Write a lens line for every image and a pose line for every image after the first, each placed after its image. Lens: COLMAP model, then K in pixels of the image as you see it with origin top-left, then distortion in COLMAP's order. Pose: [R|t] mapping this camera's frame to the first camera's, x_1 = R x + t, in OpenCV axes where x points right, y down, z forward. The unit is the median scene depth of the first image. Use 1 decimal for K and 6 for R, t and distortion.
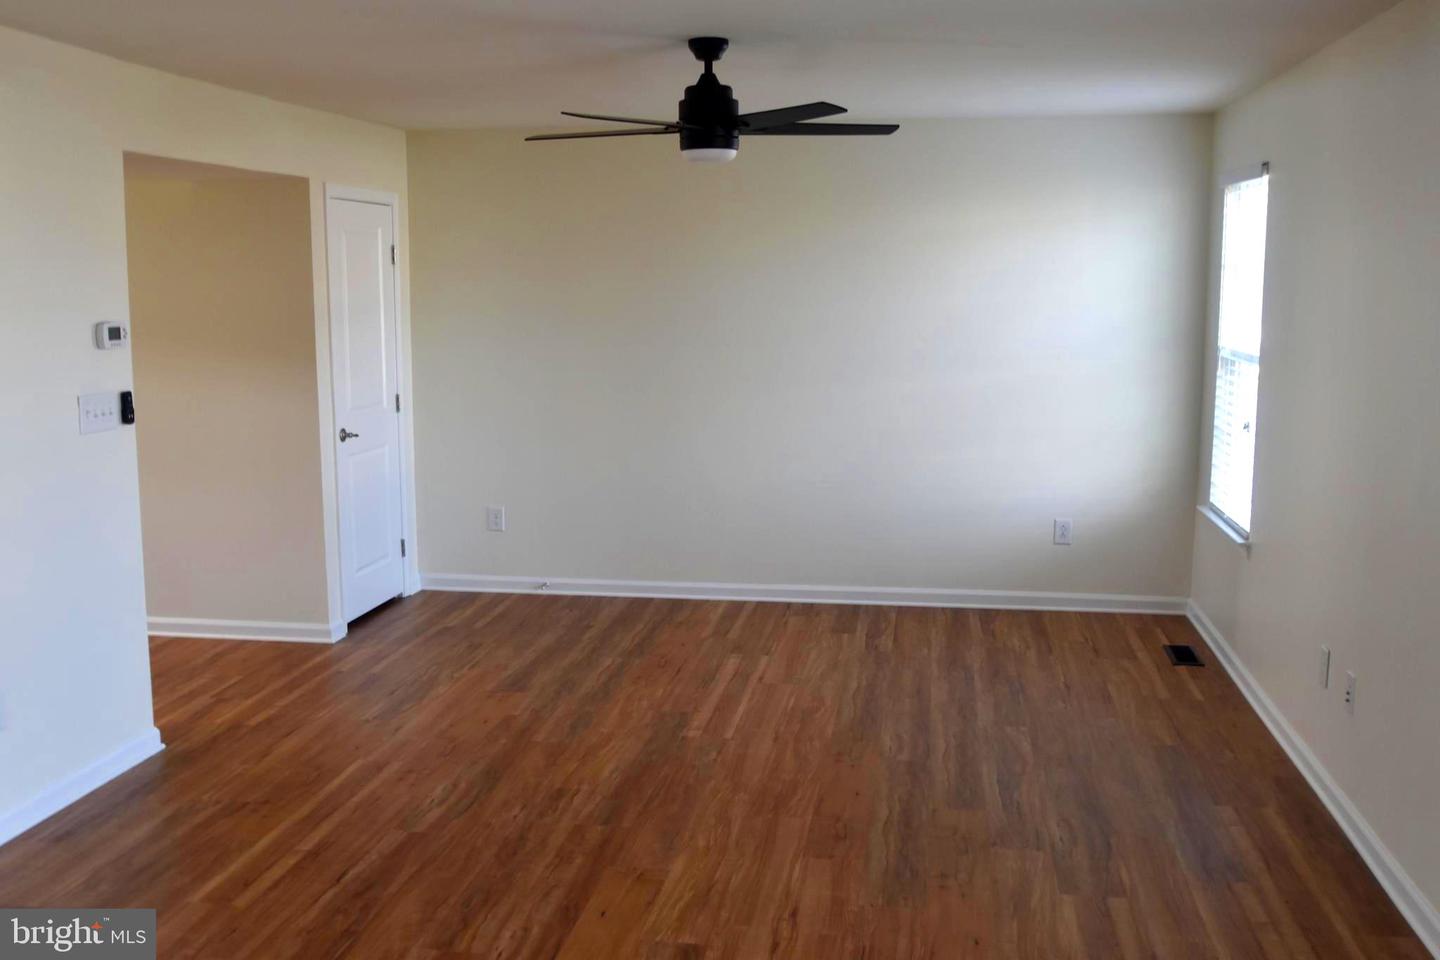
lens RADIAL K [[1457.1, 0, 719.9], [0, 1457.1, 480.1], [0, 0, 1]] dist [0.010177, 0.000000]
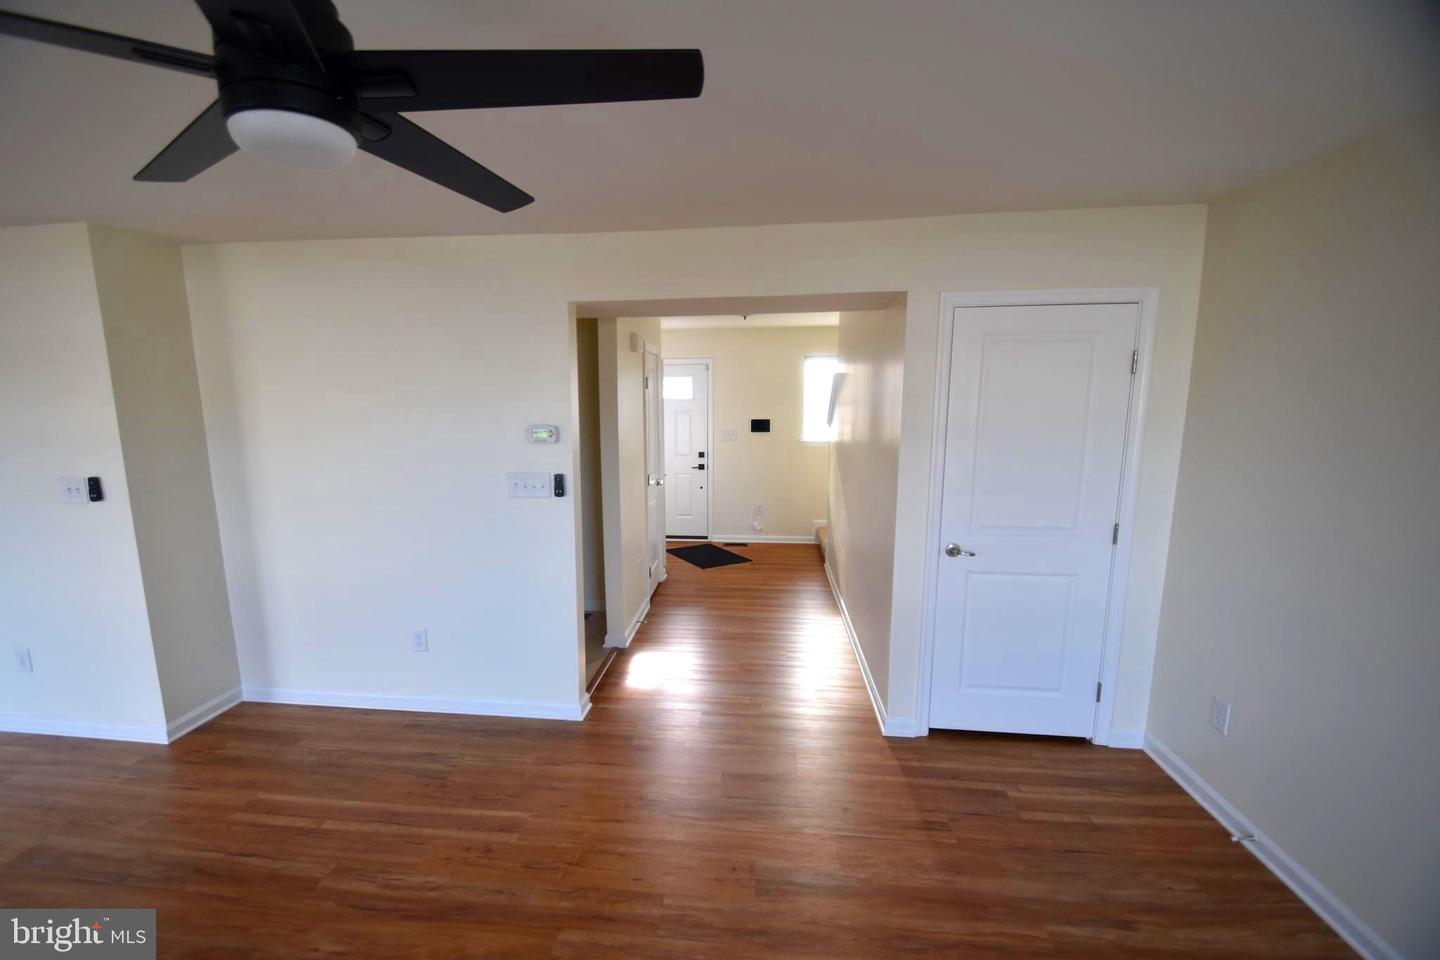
lens RADIAL K [[630.5, 0, 694.6], [0, 630.5, 507.8], [0, 0, 1]] dist [-0.004272, -0.000990]
pose [[0.032206, 0.167524, -0.985342, 0.213152], [-0.130332, 0.978140, 0.162039, -0.146998], [0.990947, 0.123203, 0.053336, 1.110056]]
